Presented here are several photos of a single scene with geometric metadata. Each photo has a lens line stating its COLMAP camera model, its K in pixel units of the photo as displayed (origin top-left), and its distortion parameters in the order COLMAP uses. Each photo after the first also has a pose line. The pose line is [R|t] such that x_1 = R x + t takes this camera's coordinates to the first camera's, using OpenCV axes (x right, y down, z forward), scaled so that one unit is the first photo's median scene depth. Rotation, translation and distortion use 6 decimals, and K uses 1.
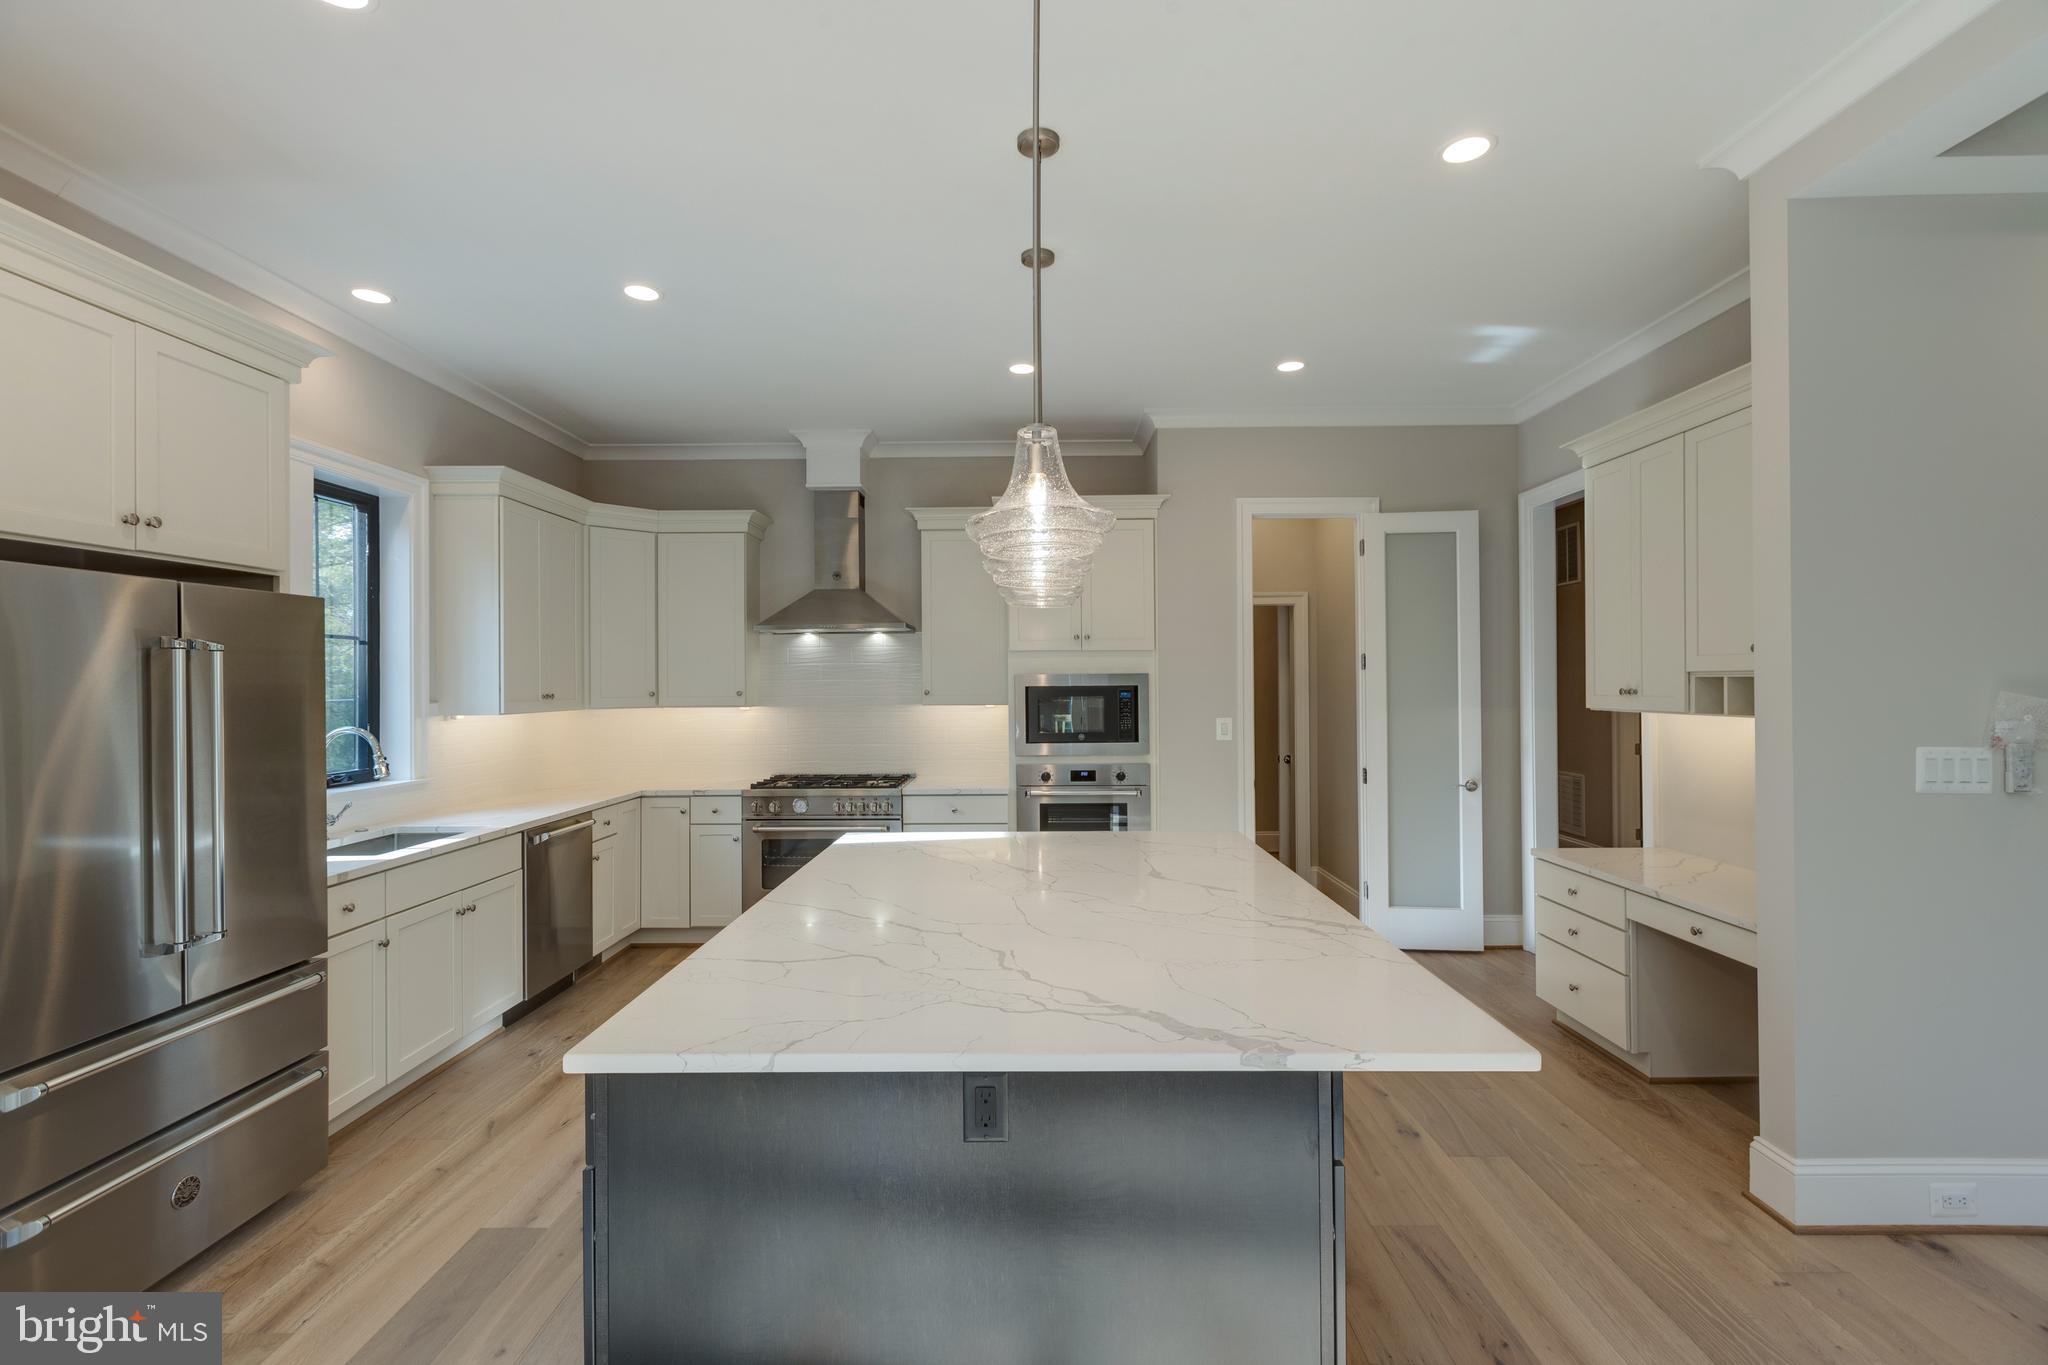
lens RADIAL K [[909.2, 0, 1026.4], [0, 909.2, 677.3], [0, 0, 1]] dist [0.001504, -0.000338]
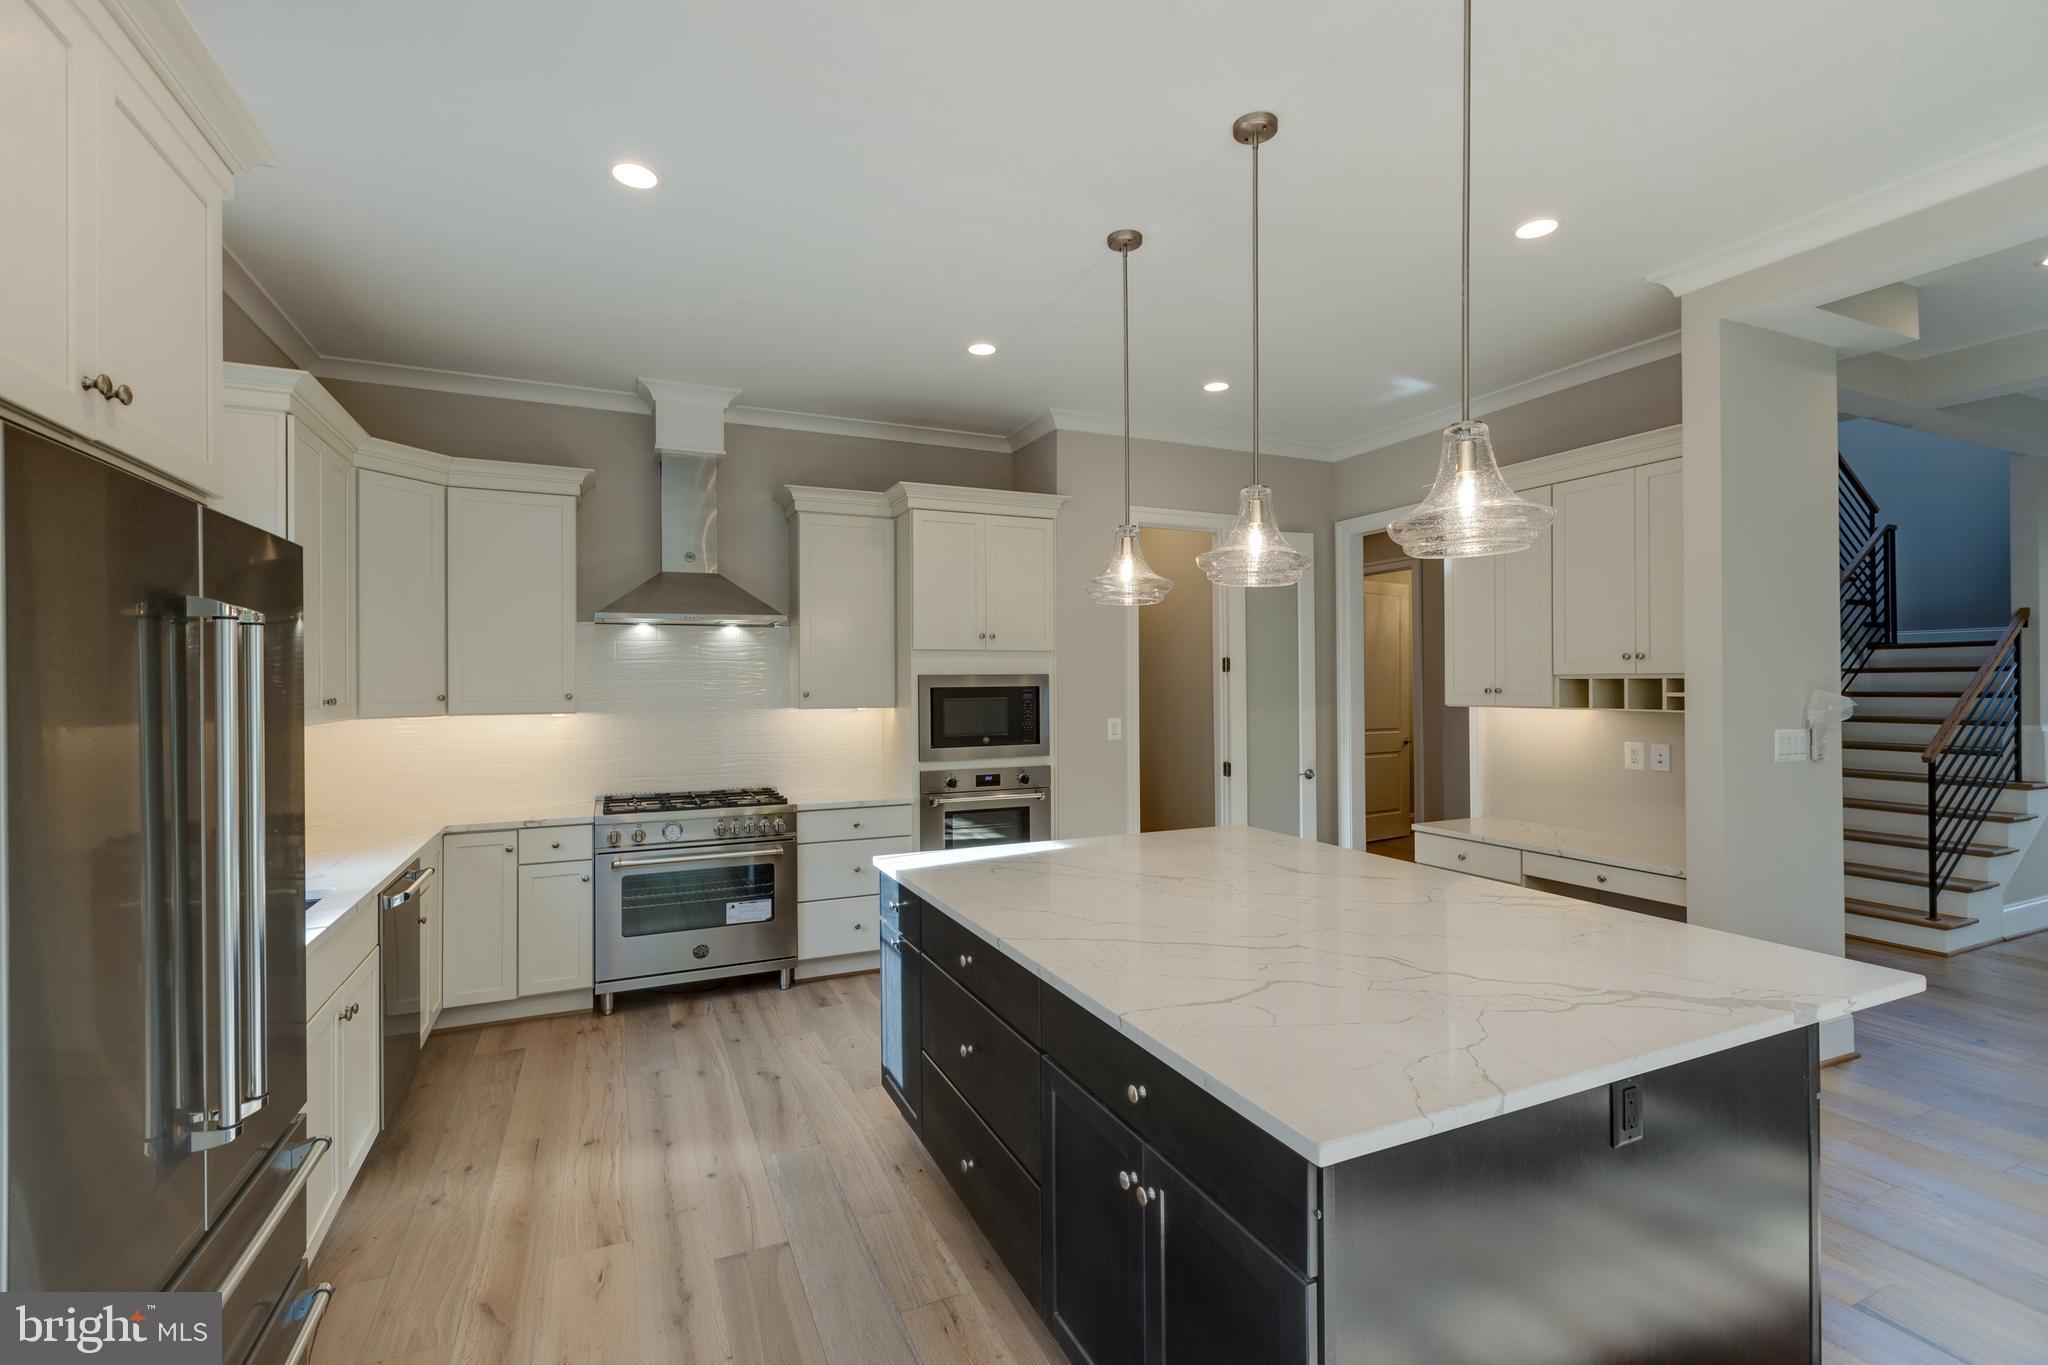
lens RADIAL K [[909.2, 0, 1027.5], [0, 909.2, 677.1], [0, 0, 1]] dist [0.001504, -0.000338]
pose [[0.905090, 0.004364, 0.425197, -0.309794], [-0.002976, 0.999988, -0.003928, 0.002751], [-0.425209, 0.002290, 0.905092, 0.111513]]
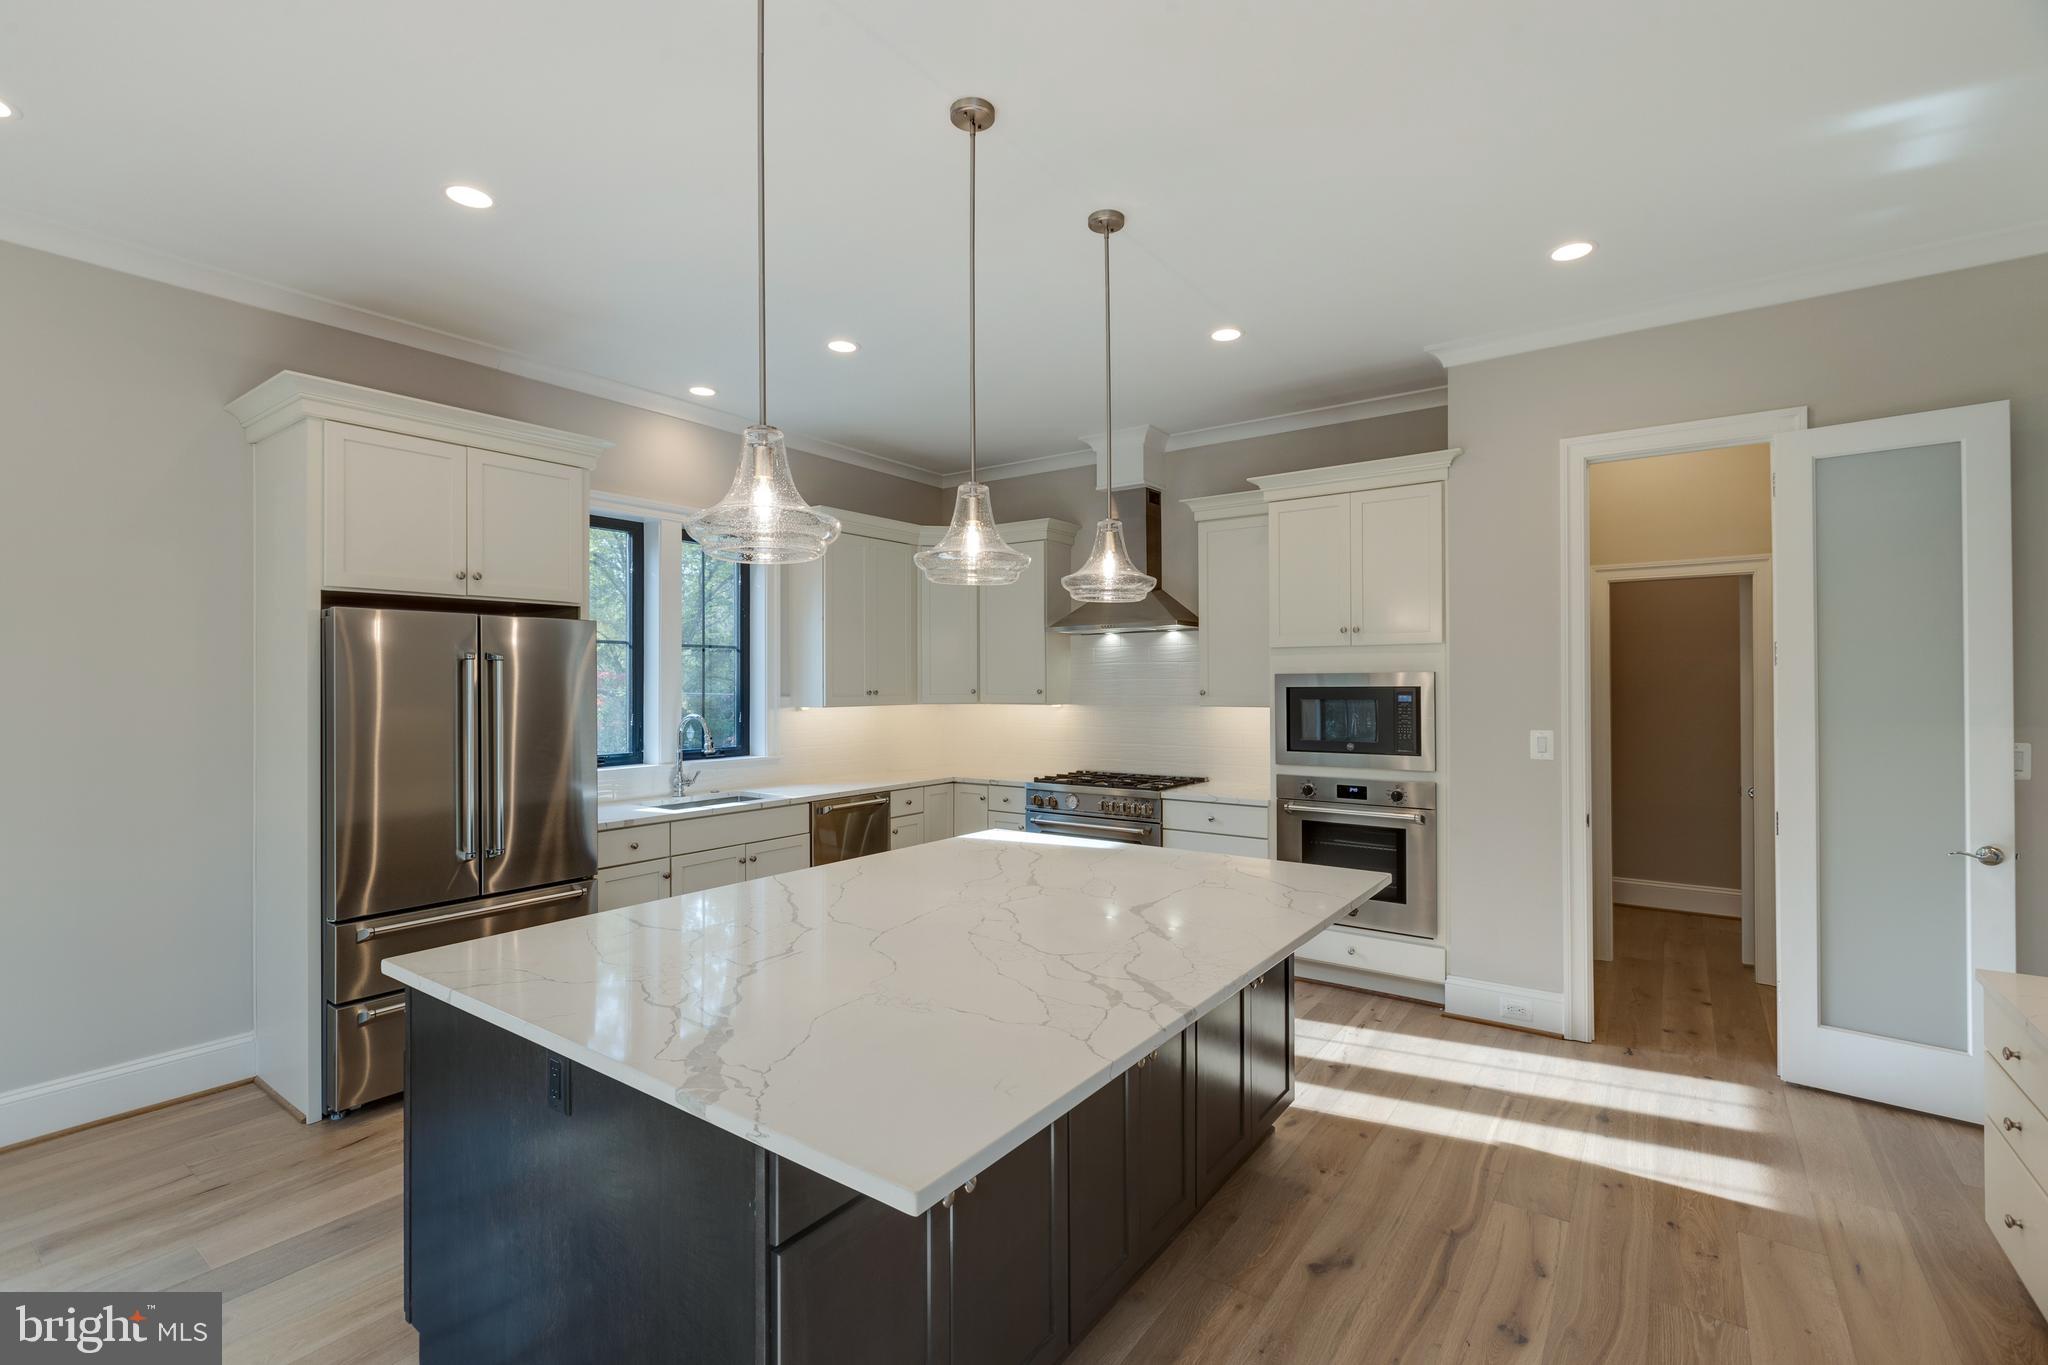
lens RADIAL K [[909.2, 0, 1026.0], [0, 909.2, 674.8], [0, 0, 1]] dist [0.001504, -0.000338]
pose [[0.818679, -0.000628, -0.574251, 0.302453], [0.000981, 0.999999, 0.000304, -0.002461], [0.574251, -0.000812, 0.818679, 0.126539]]
